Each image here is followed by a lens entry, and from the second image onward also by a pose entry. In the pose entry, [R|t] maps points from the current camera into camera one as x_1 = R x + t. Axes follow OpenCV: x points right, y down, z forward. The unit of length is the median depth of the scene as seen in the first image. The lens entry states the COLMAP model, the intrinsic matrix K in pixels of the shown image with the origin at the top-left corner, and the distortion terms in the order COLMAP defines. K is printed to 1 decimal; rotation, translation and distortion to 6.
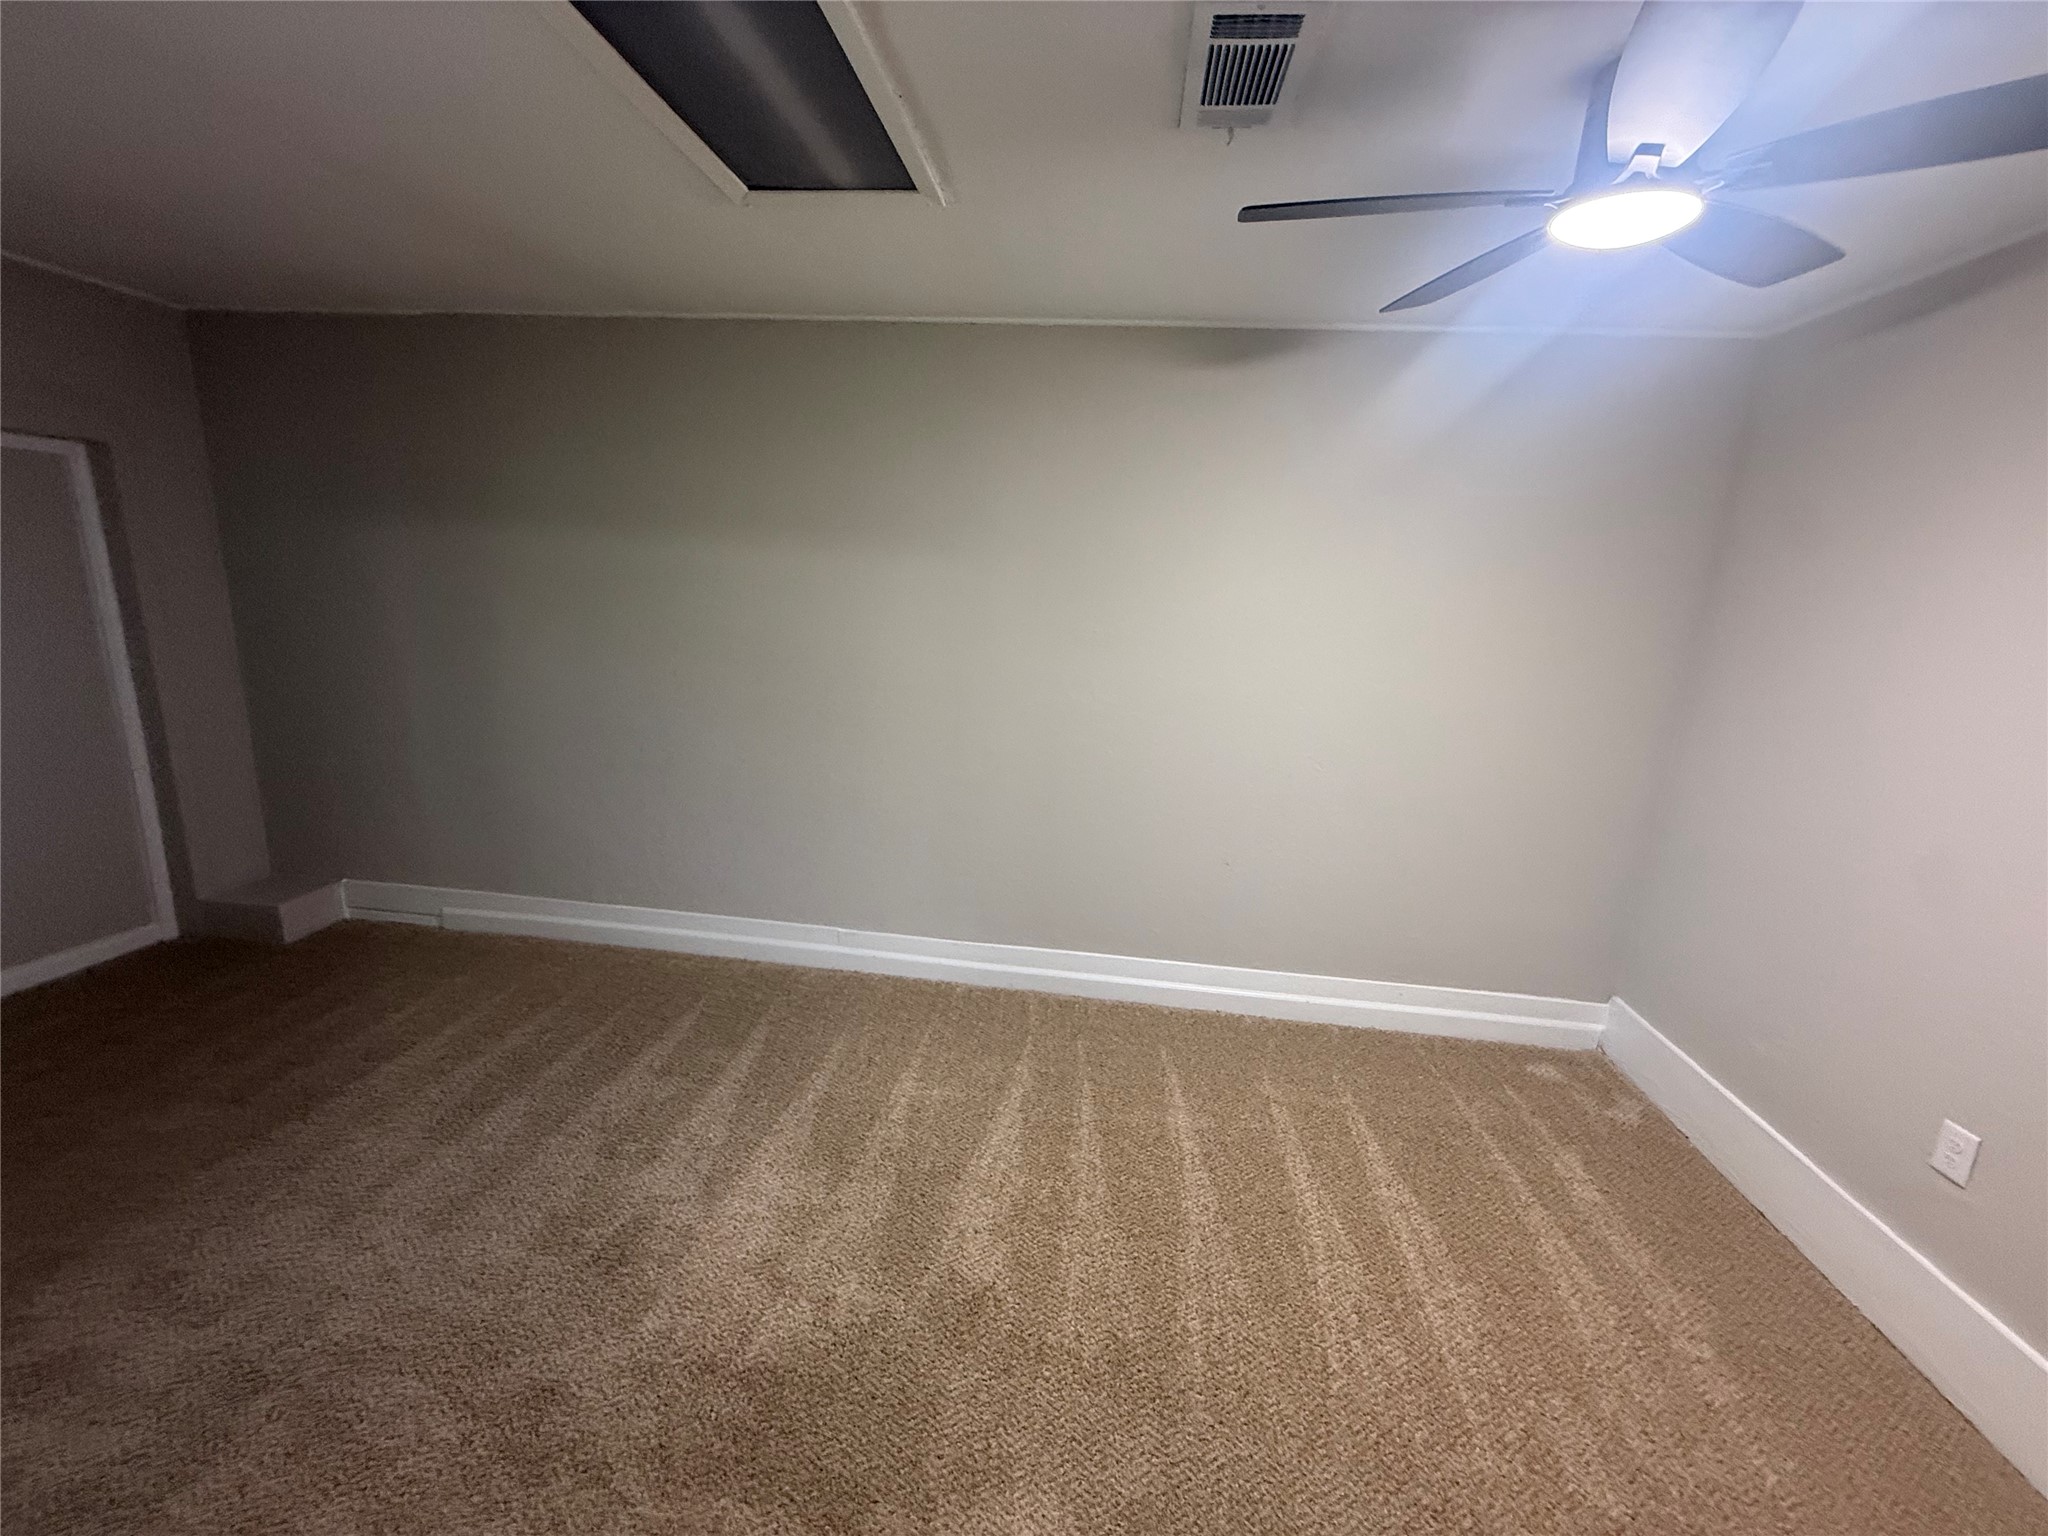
lens RADIAL K [[822.7, 0, 1024.0], [0, 822.7, 768.0], [0, 0, 1]] dist [-0.001002, 0.000135]
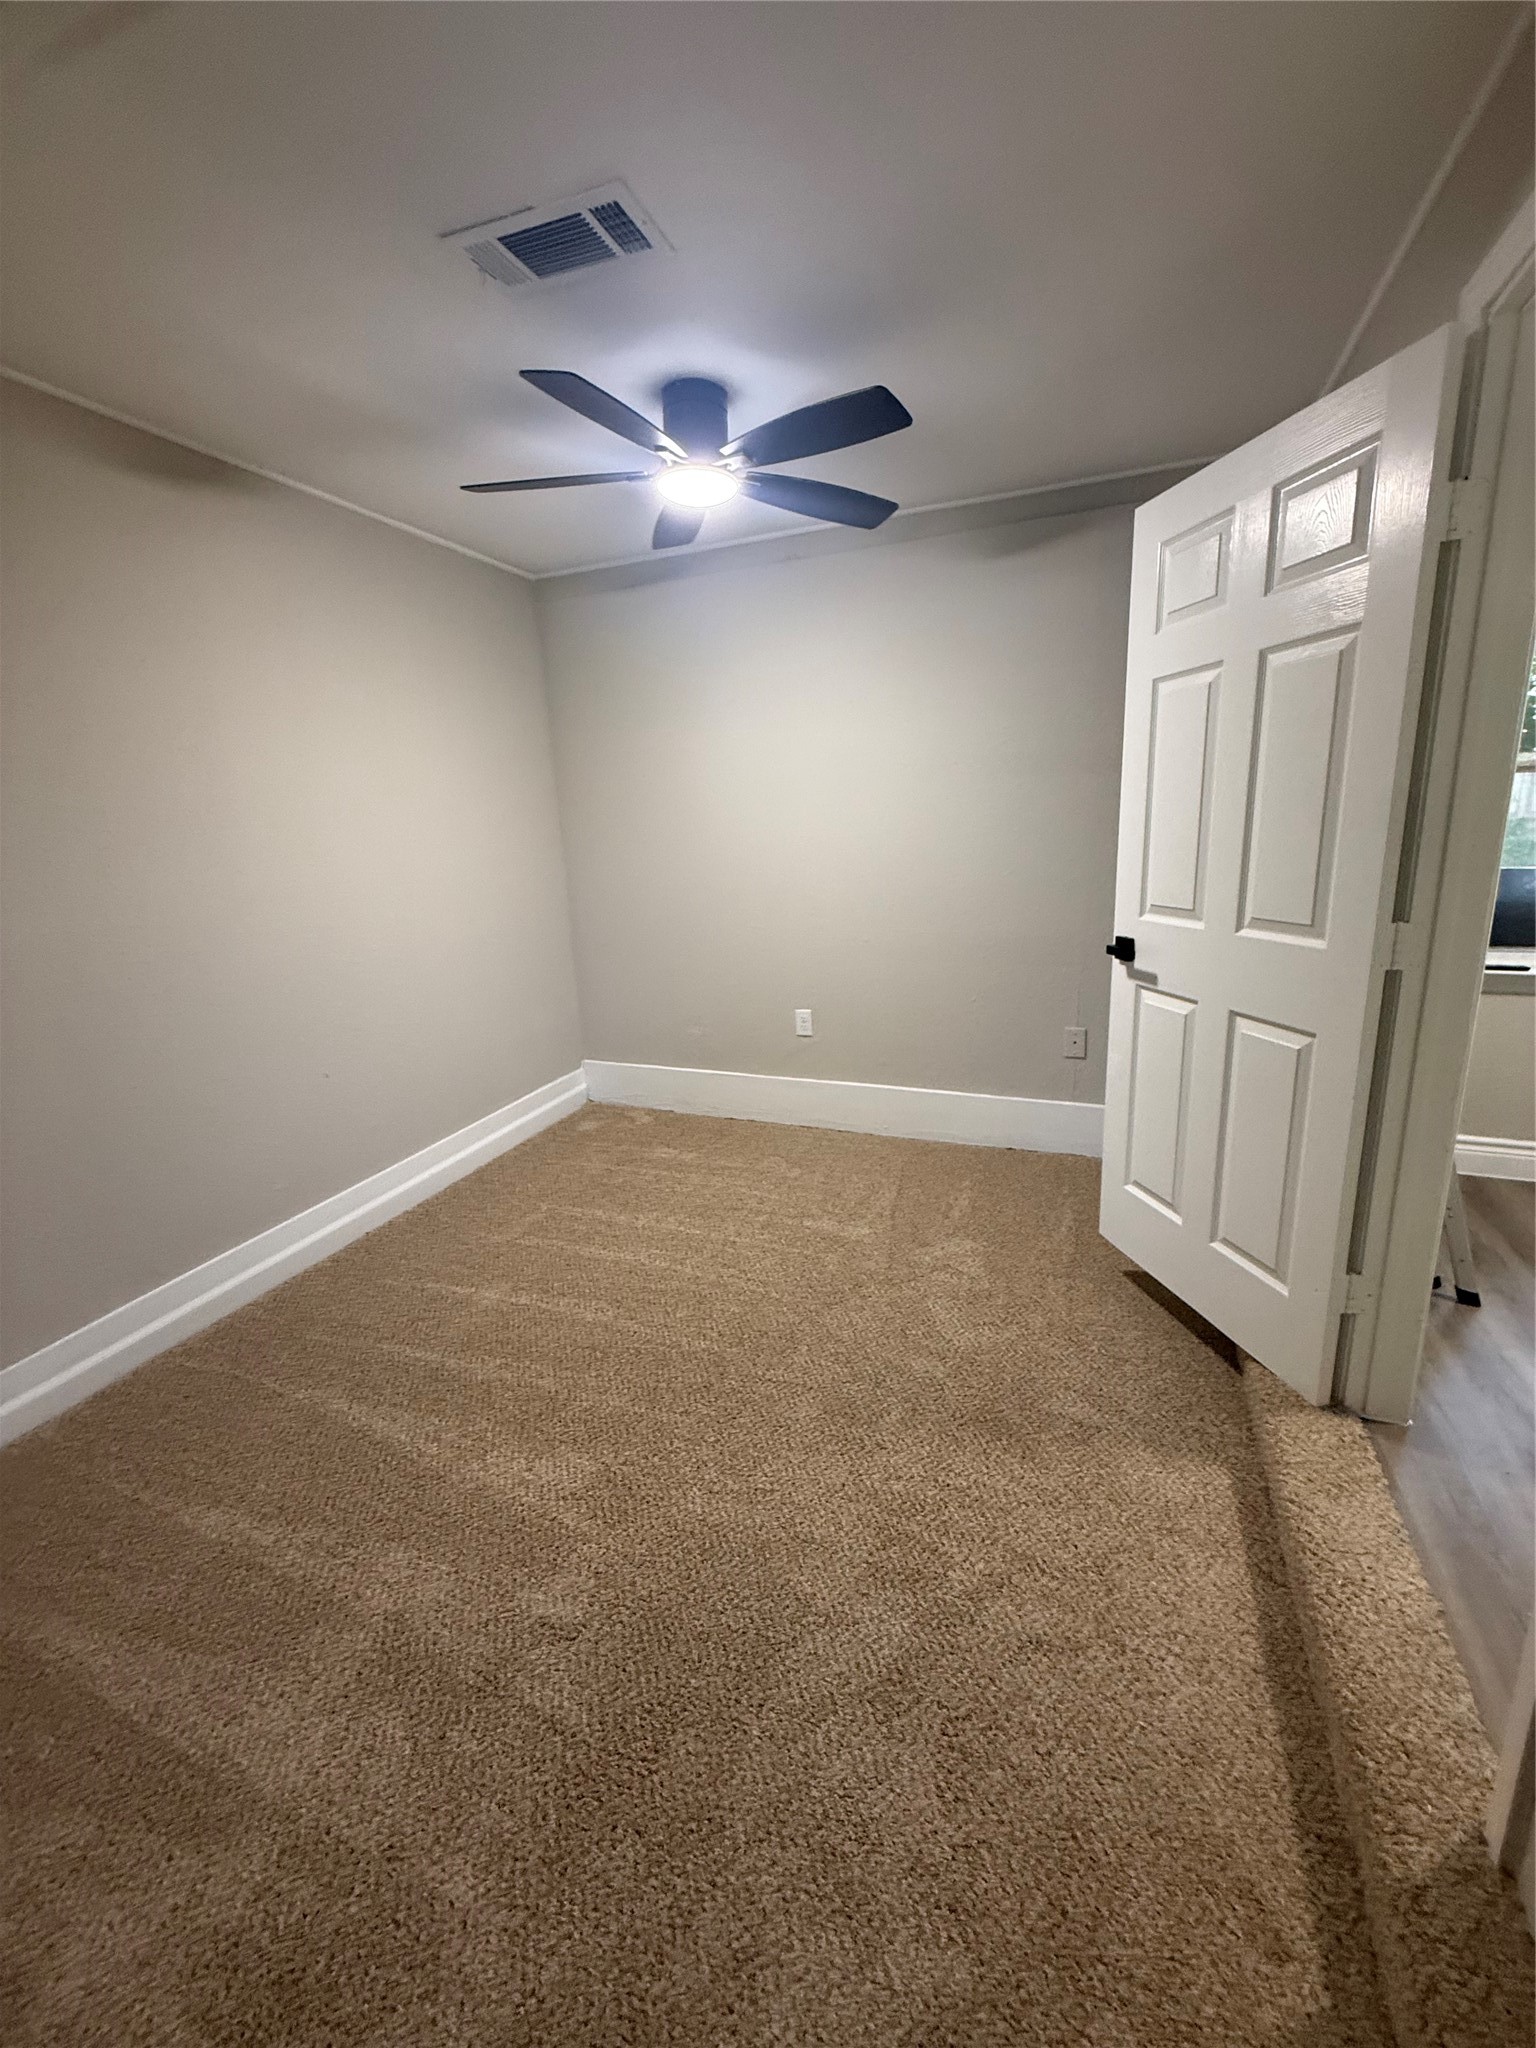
lens RADIAL K [[822.7, 0, 768.0], [0, 822.7, 1024.0], [0, 0, 1]] dist [-0.001002, 0.000135]
pose [[0.238412, -0.295728, 0.925043, -0.537732], [0.268246, 0.935507, 0.229938, -0.017636], [-0.933383, 0.193319, 0.302364, 0.315586]]
